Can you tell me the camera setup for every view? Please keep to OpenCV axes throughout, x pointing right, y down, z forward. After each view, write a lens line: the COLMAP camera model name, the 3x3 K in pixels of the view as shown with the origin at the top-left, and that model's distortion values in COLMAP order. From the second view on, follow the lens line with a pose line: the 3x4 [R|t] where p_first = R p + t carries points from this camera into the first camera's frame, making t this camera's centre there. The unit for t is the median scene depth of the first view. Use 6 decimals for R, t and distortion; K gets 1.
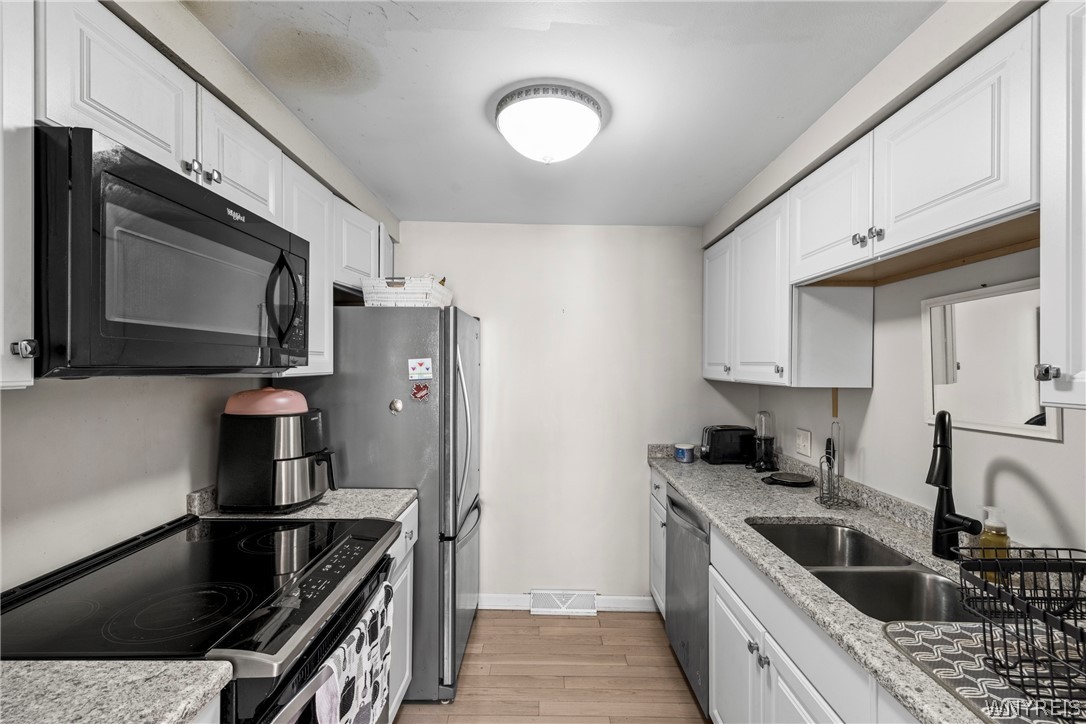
lens RADIAL K [[464.3, 0, 544.4], [0, 464.3, 361.4], [0, 0, 1]] dist [-0.019544, -0.000115]
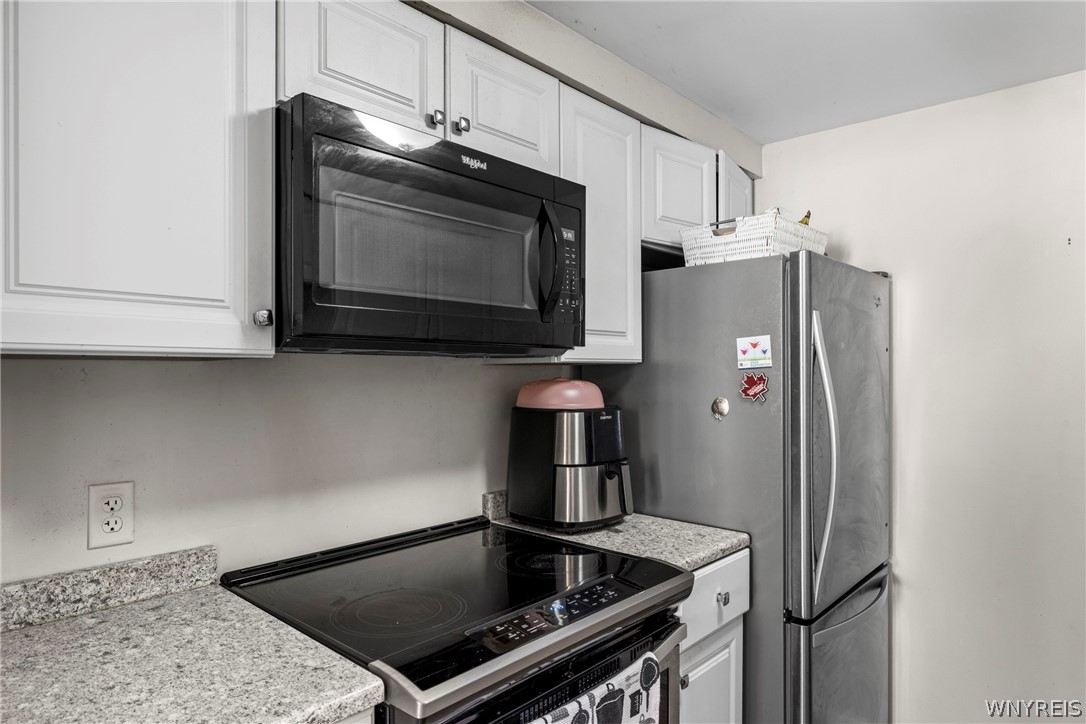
lens RADIAL K [[626.0, 0, 541.4], [0, 626.0, 370.1], [0, 0, 1]] dist [-0.021923, 0.000954]
pose [[0.727828, -0.007364, -0.685721, 0.146034], [0.011465, 0.999933, 0.001430, 0.045143], [0.685664, -0.008903, 0.727863, 0.181477]]
